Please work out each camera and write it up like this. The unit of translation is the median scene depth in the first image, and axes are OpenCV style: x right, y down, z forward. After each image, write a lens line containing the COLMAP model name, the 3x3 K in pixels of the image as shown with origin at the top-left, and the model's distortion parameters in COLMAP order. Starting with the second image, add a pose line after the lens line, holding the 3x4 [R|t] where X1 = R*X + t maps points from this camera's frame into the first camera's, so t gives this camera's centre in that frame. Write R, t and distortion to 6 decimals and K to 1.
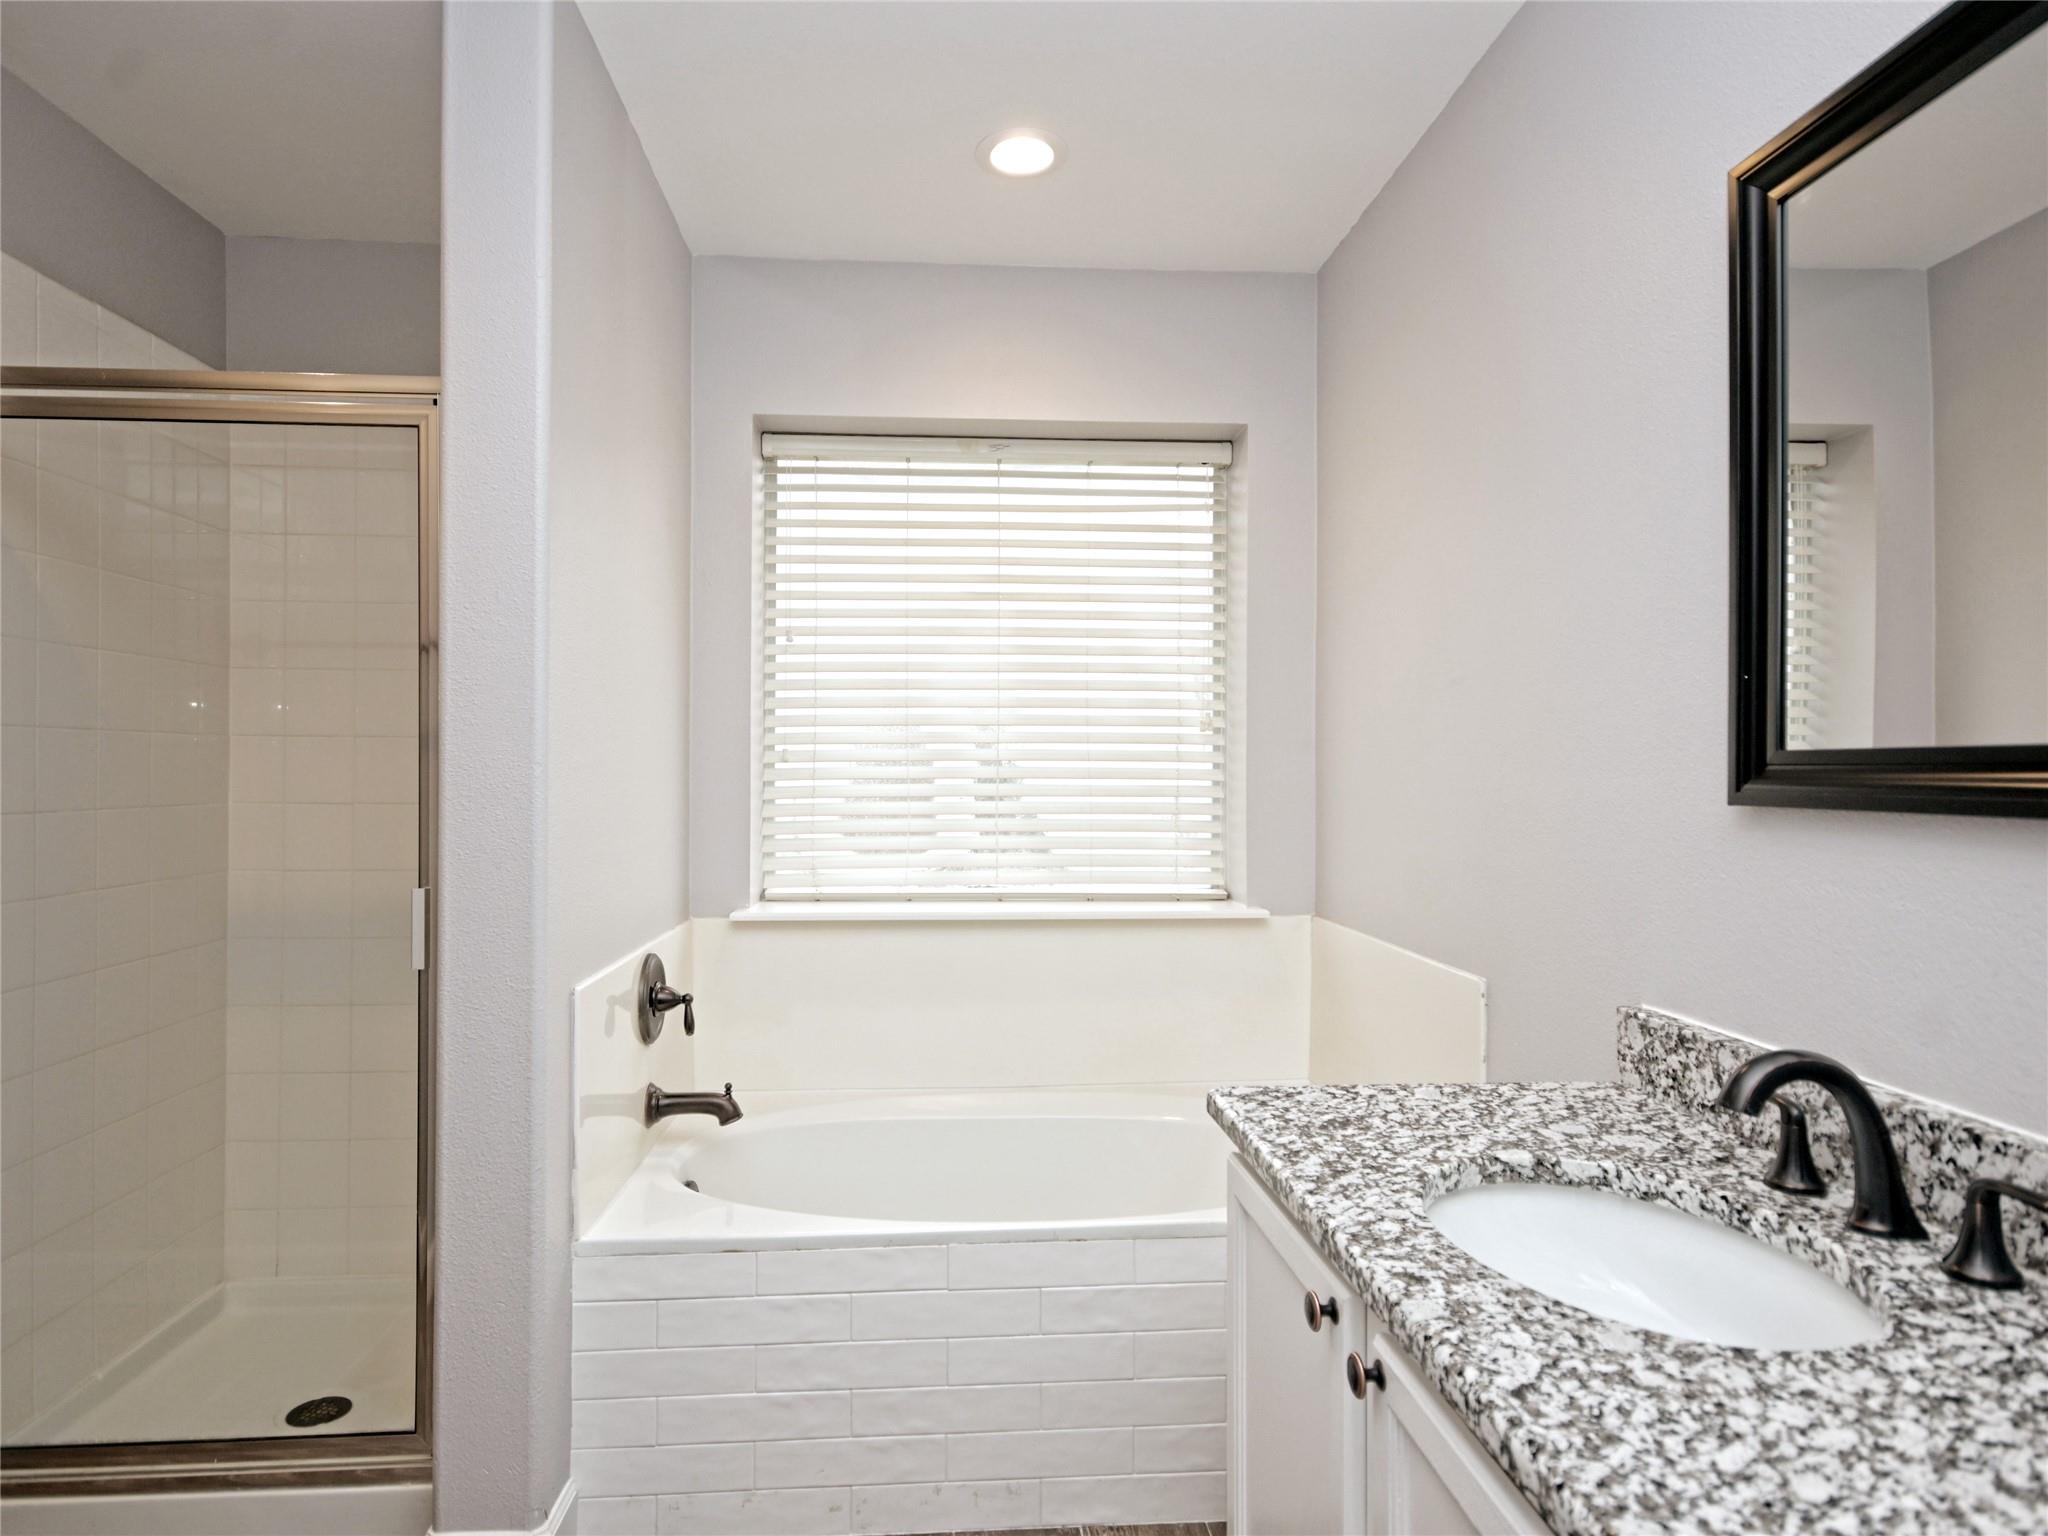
lens RADIAL K [[1187.3, 0, 1011.7], [0, 1187.3, 760.7], [0, 0, 1]] dist [0.003446, 0.009993]
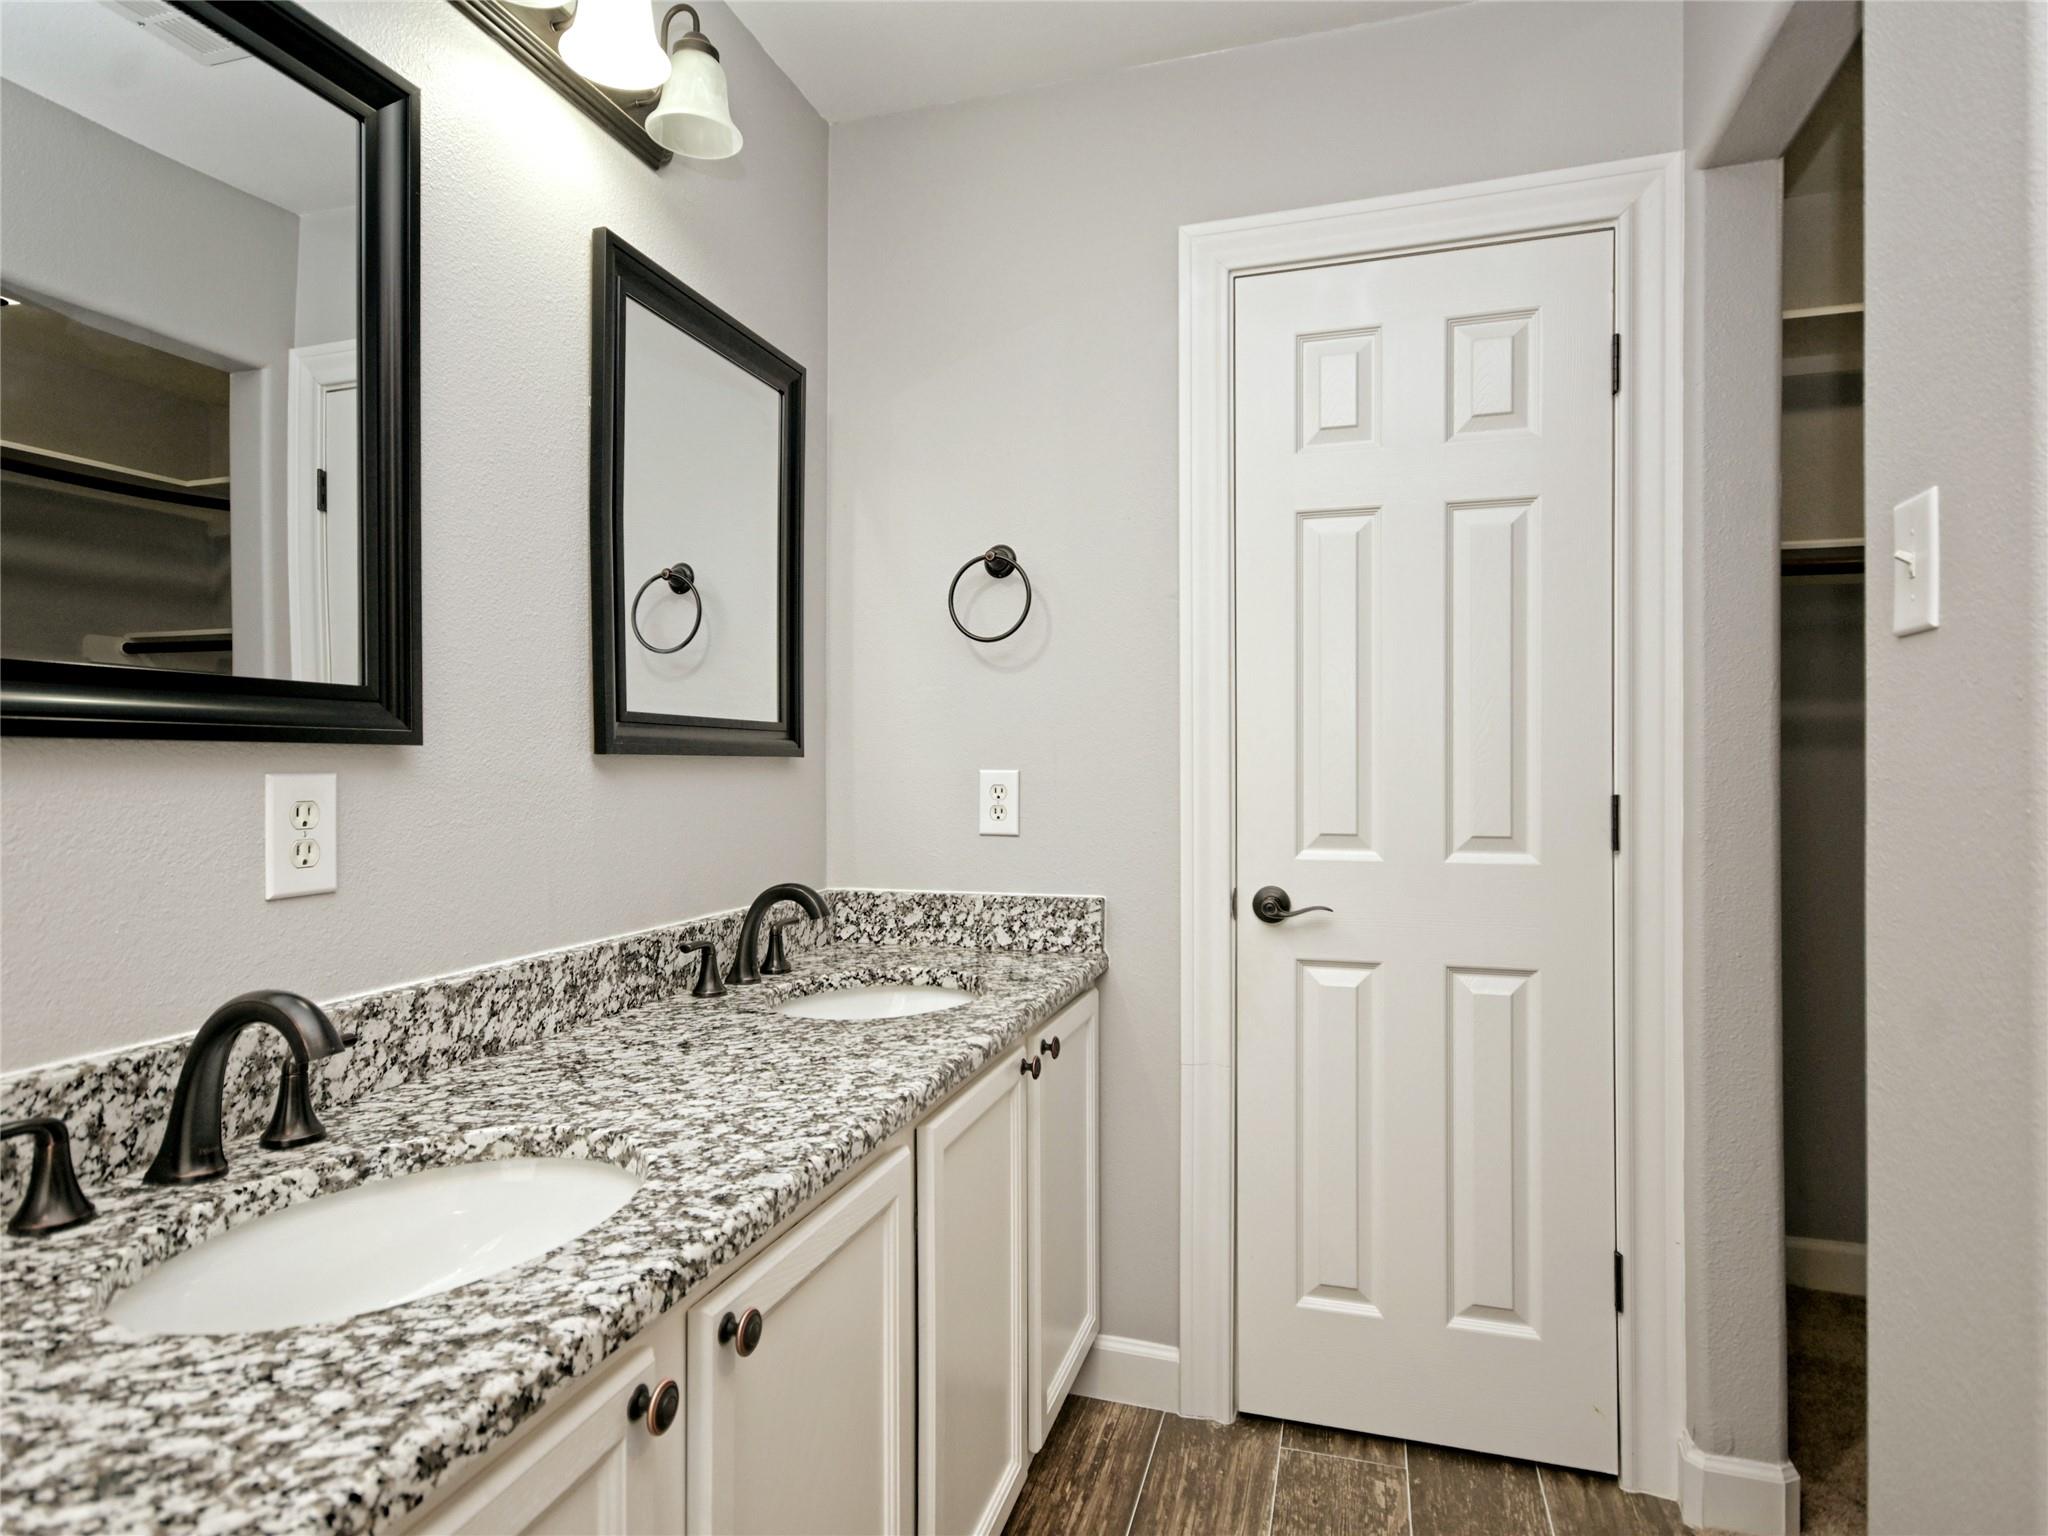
lens RADIAL K [[1133.4, 0, 1020.6], [0, 1133.4, 763.6], [0, 0, 1]] dist [0.015431, -0.005676]
pose [[-0.933282, -0.004755, 0.359113, -0.161238], [-0.008057, 0.999938, -0.007699, 0.050034], [-0.359054, -0.010079, -0.933262, 1.224633]]
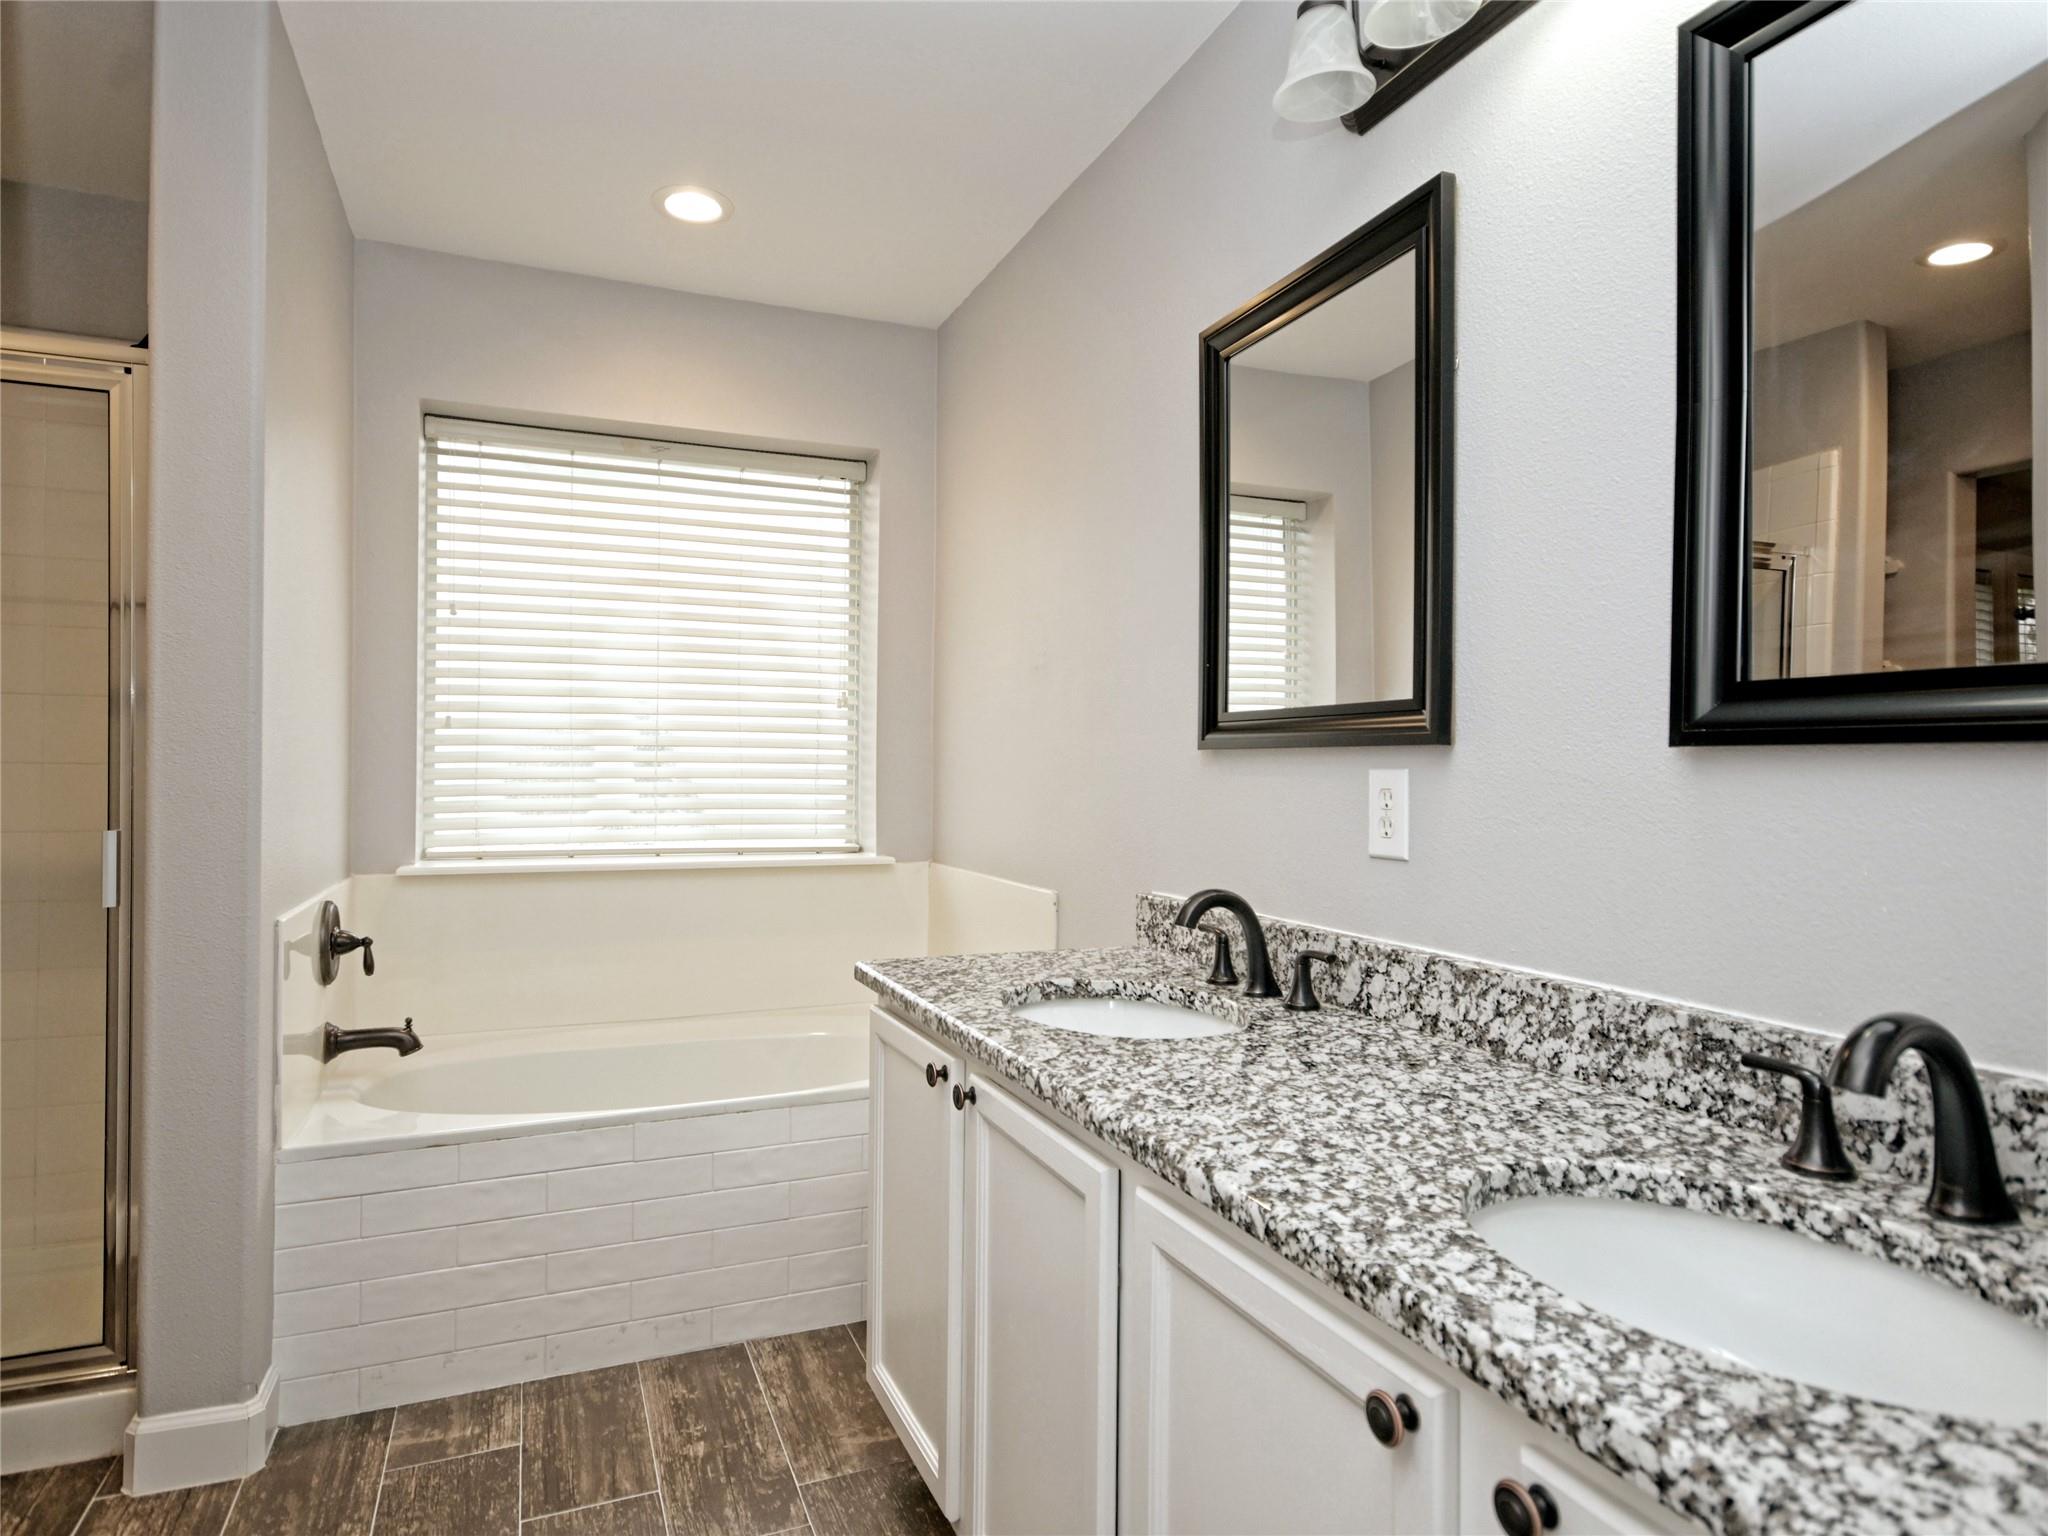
lens RADIAL K [[1187.3, 0, 1025.7], [0, 1187.3, 776.8], [0, 0, 1]] dist [0.003446, 0.009993]
pose [[0.945879, 0.001763, 0.324514, -0.095317], [-0.007634, 0.999829, 0.016819, 0.046252], [-0.324429, -0.018386, 0.945731, -0.352376]]
